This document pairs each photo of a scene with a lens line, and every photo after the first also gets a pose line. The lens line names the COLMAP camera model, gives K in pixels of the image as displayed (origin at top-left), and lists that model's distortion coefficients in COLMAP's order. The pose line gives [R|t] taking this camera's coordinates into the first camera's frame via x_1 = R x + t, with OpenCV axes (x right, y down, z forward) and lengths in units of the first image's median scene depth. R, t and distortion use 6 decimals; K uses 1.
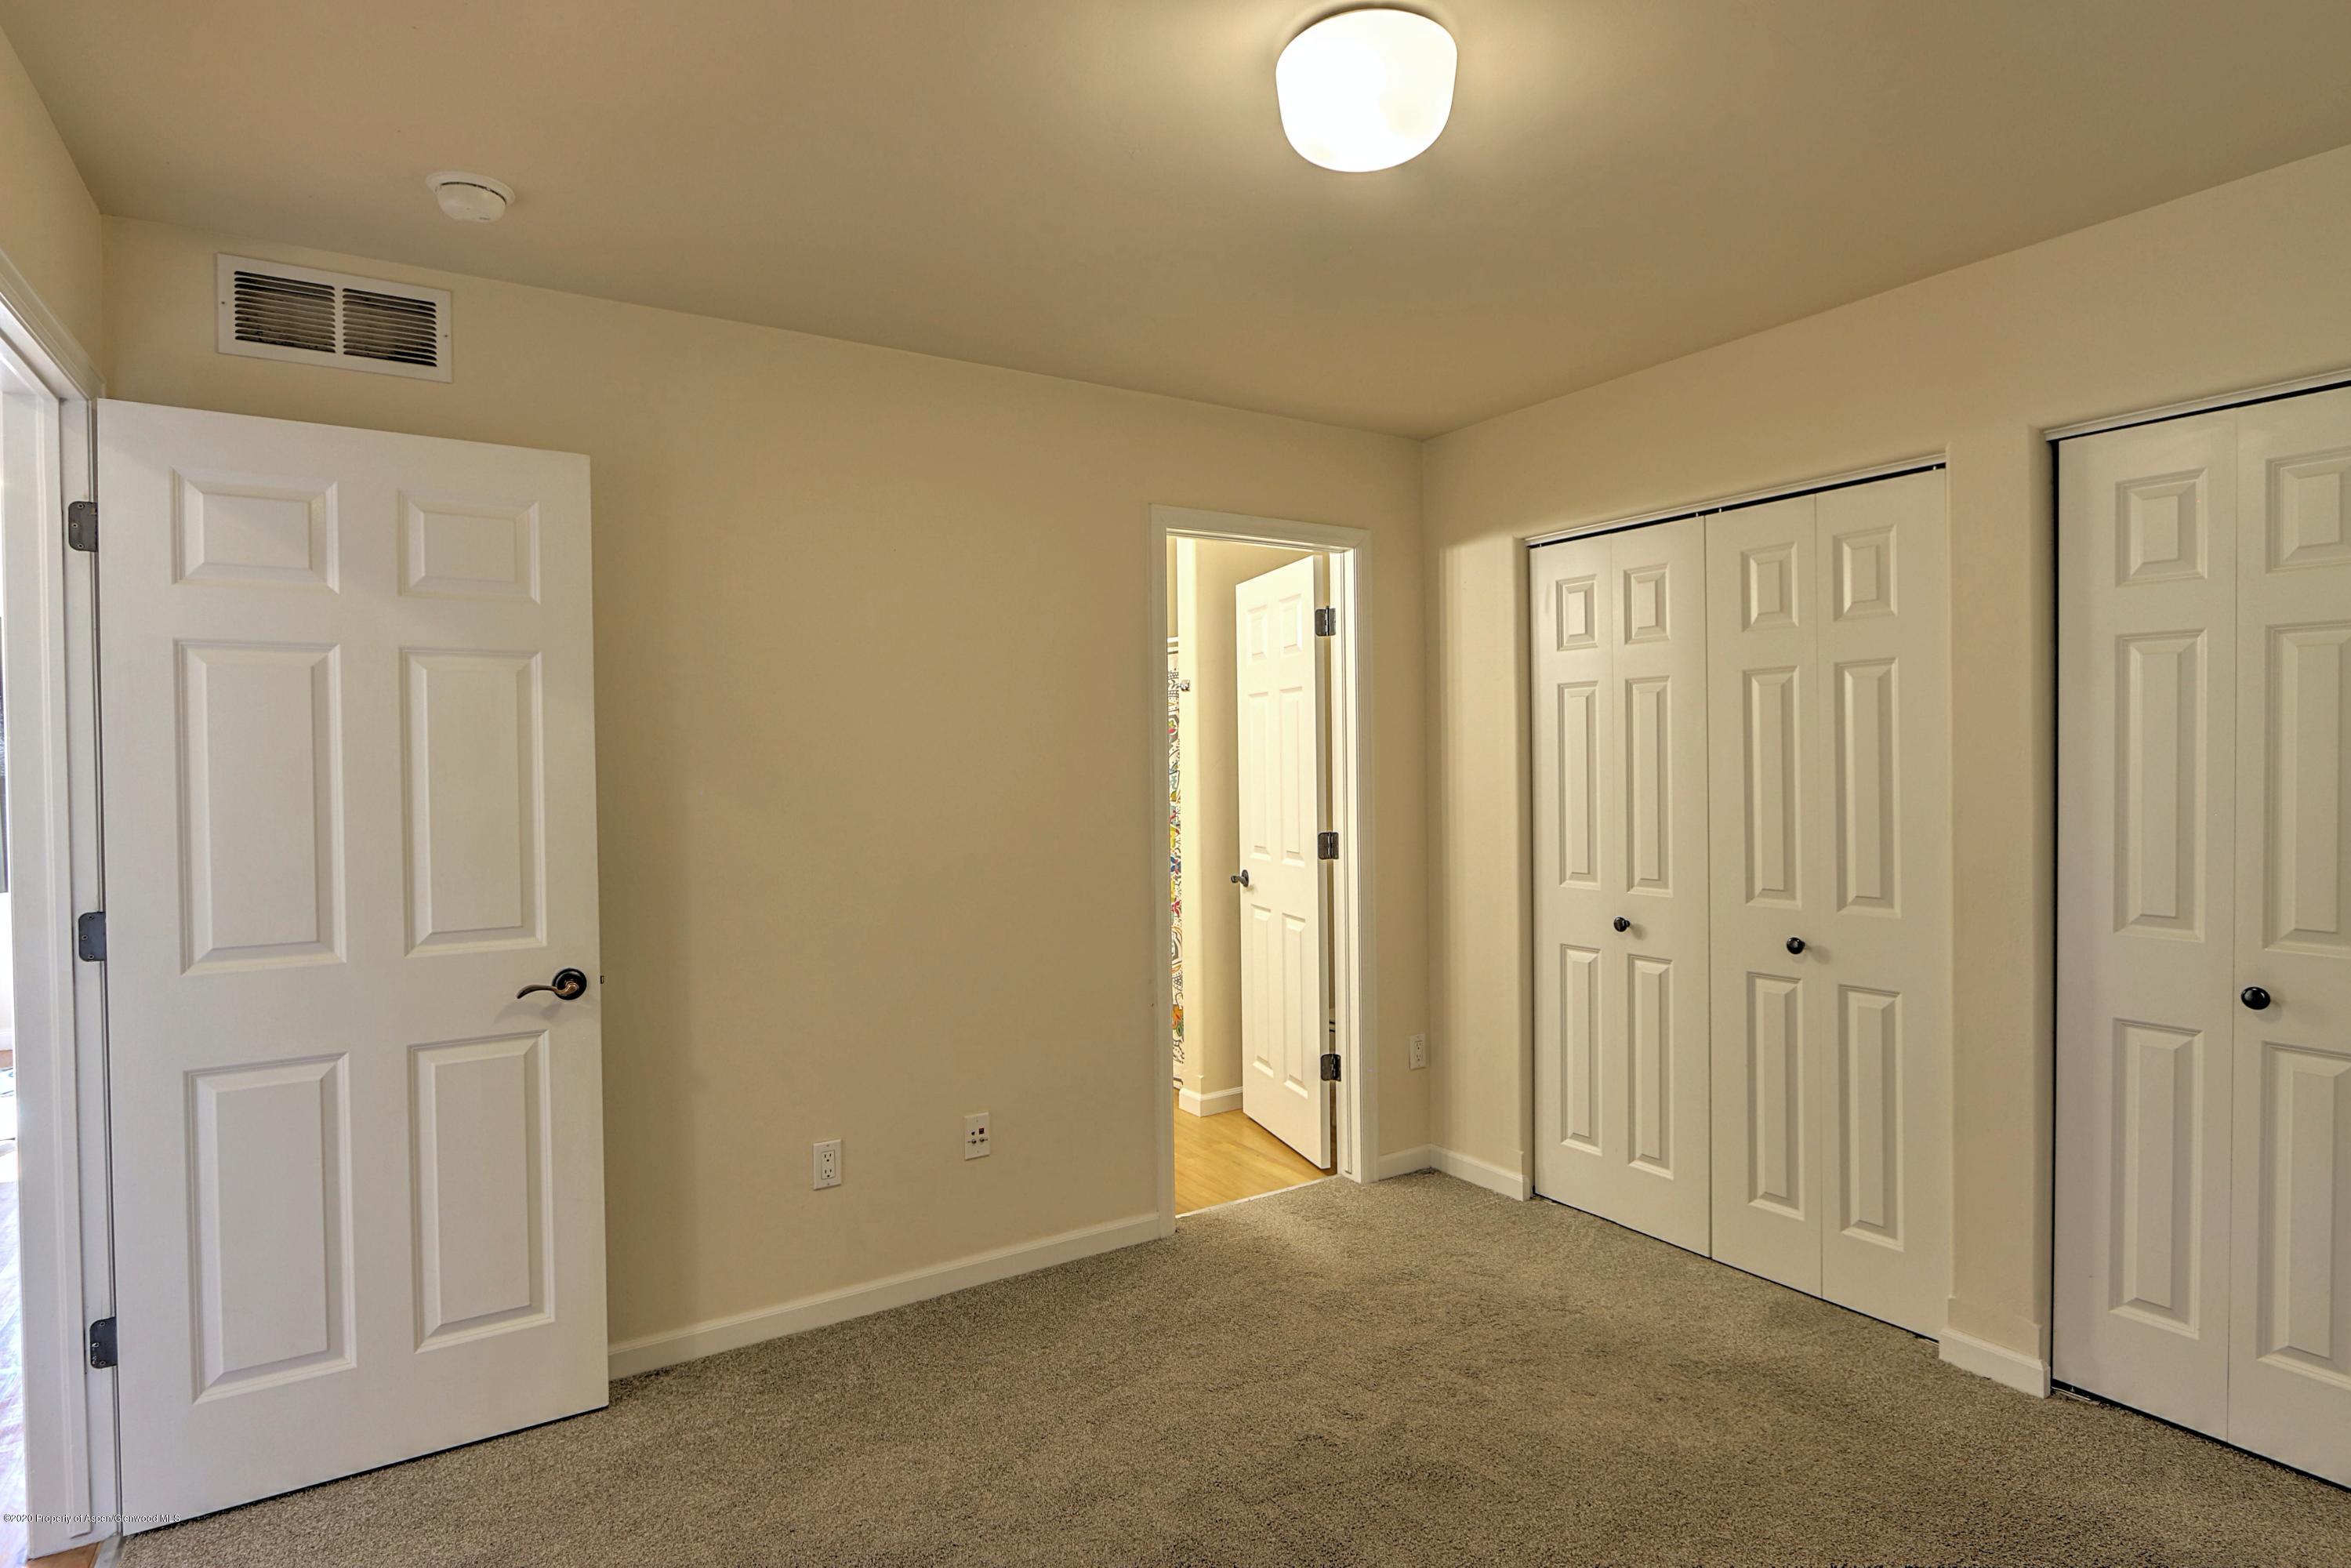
lens RADIAL K [[1223.1, 0, 1164.3], [0, 1223.1, 777.3], [0, 0, 1]] dist [-0.012020, 0.002440]
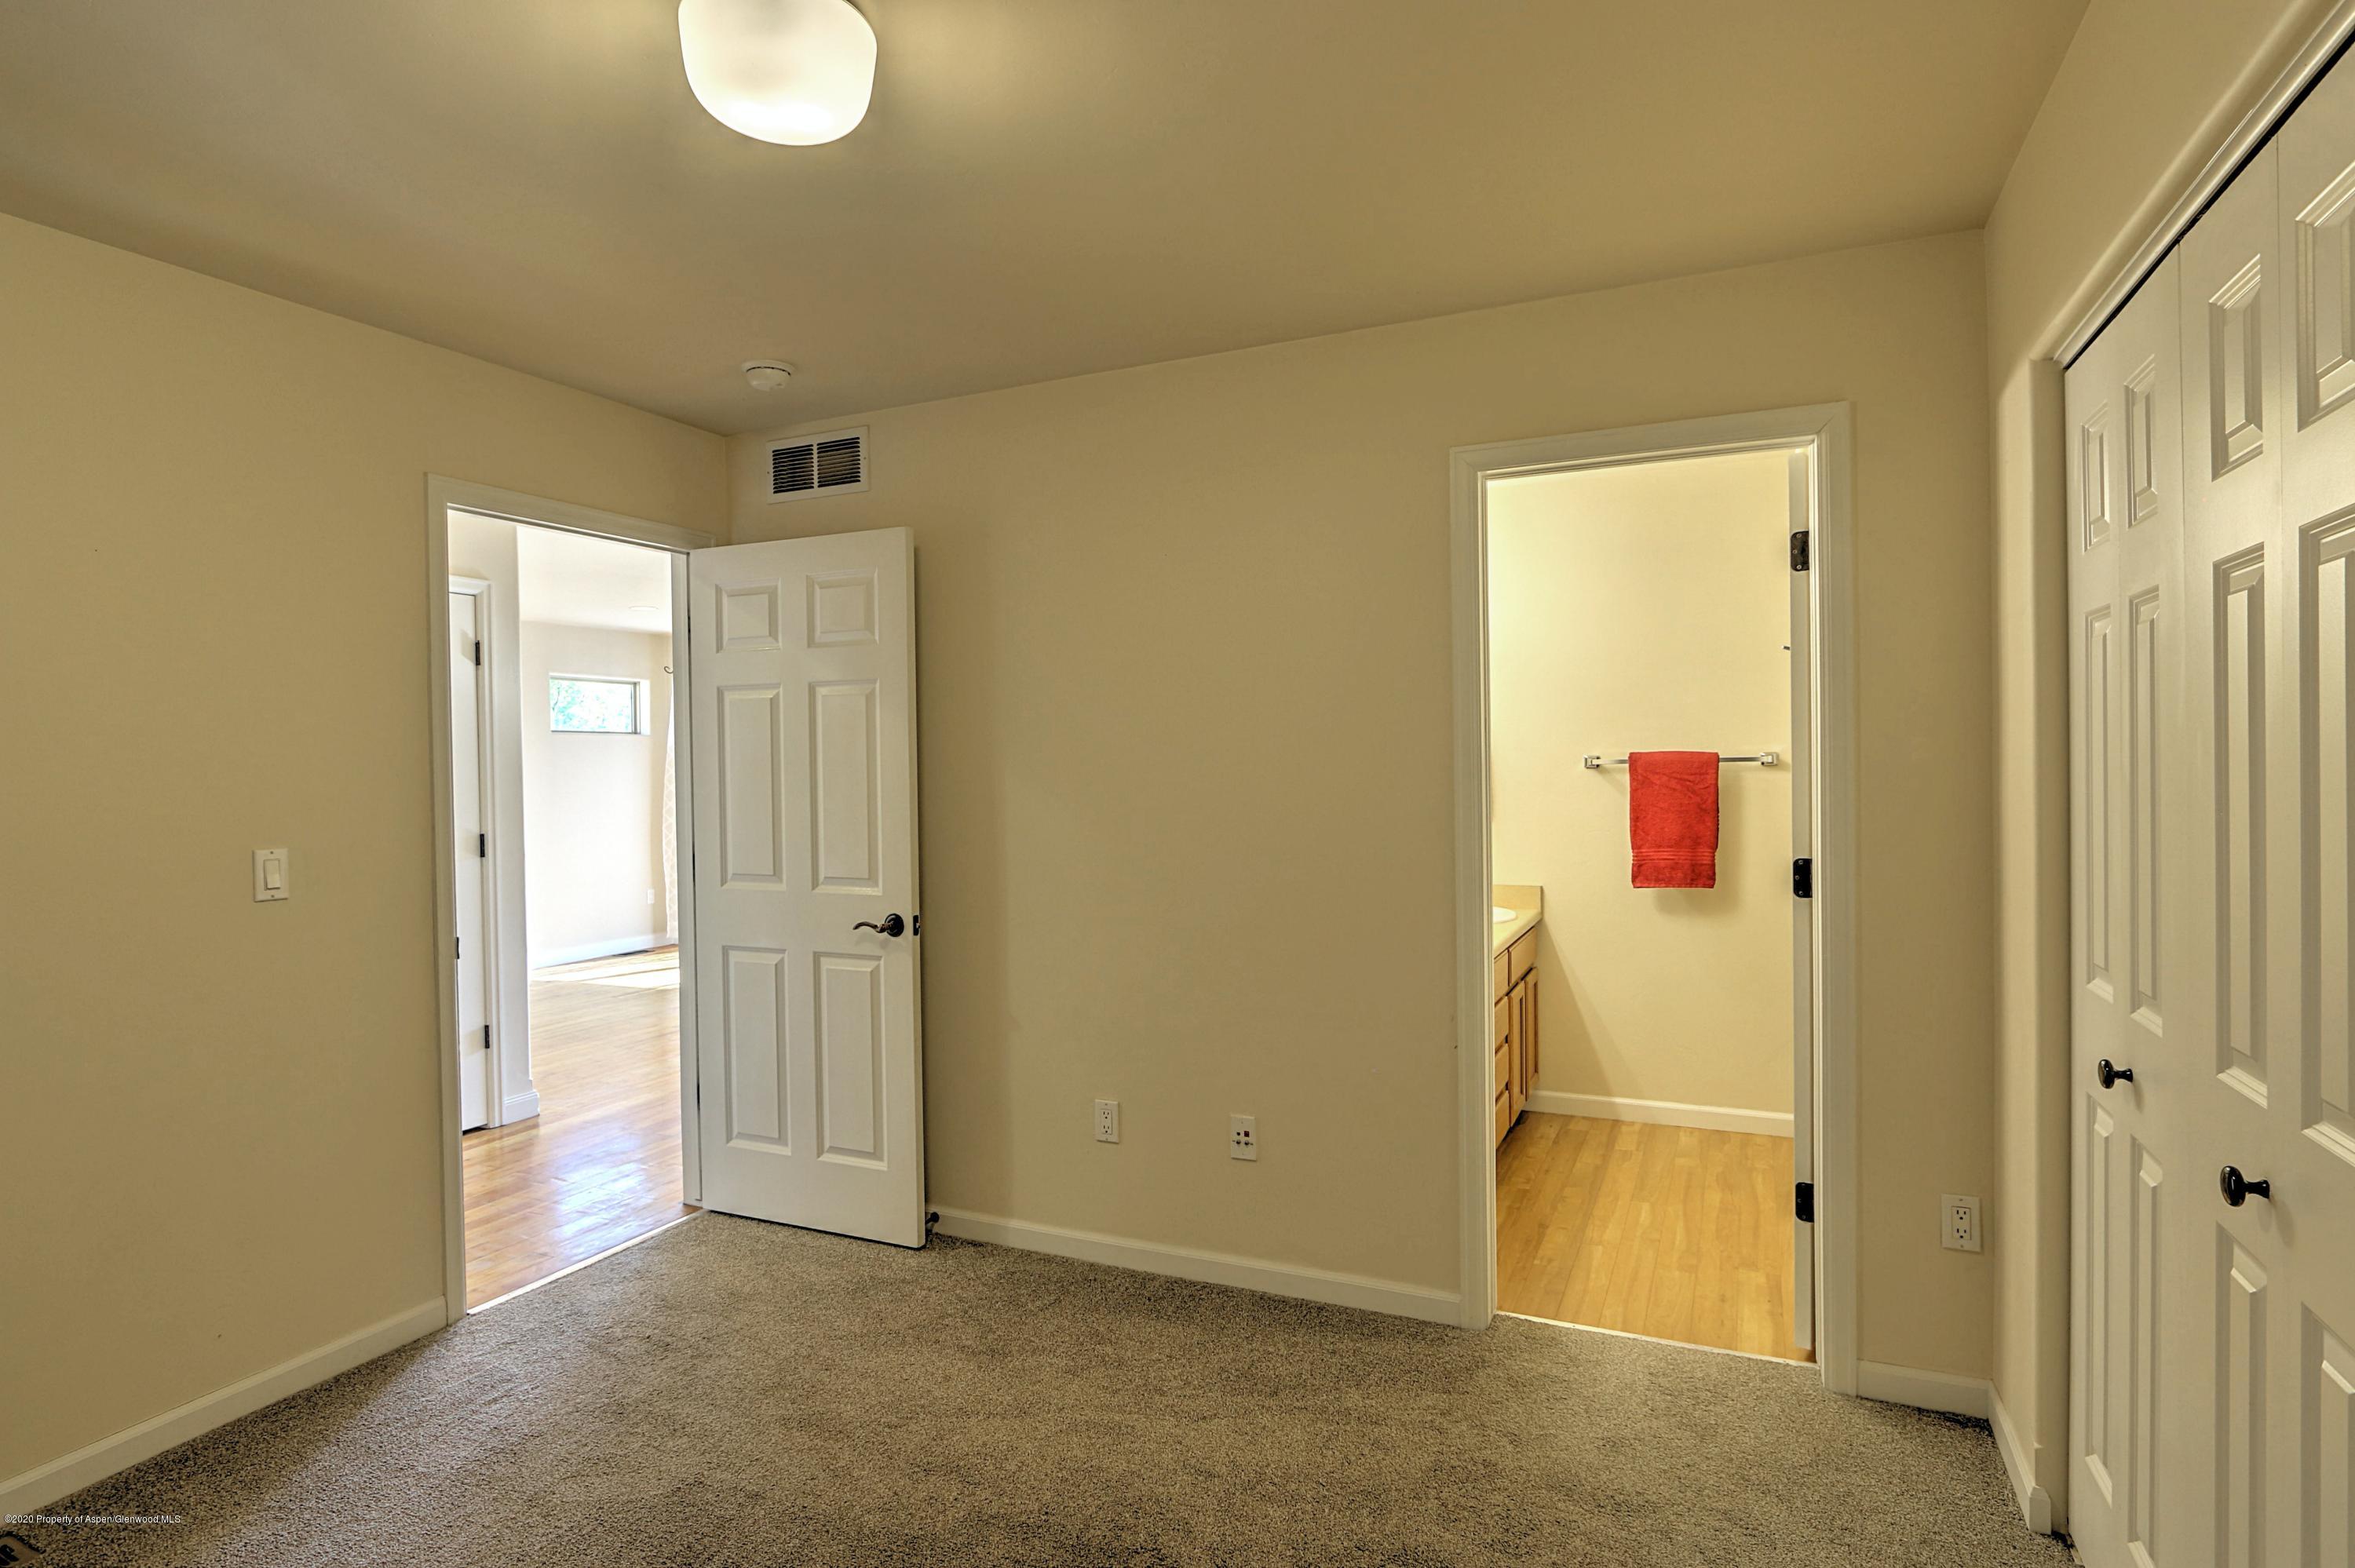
lens RADIAL K [[1224.9, 0, 1166.3], [0, 1224.9, 777.3], [0, 0, 1]] dist [-0.012020, 0.002440]
pose [[0.538996, 0.017073, -0.842135, 0.785394], [-0.003028, 0.999827, 0.018332, -0.018291], [0.842303, -0.007331, 0.538954, 0.513269]]
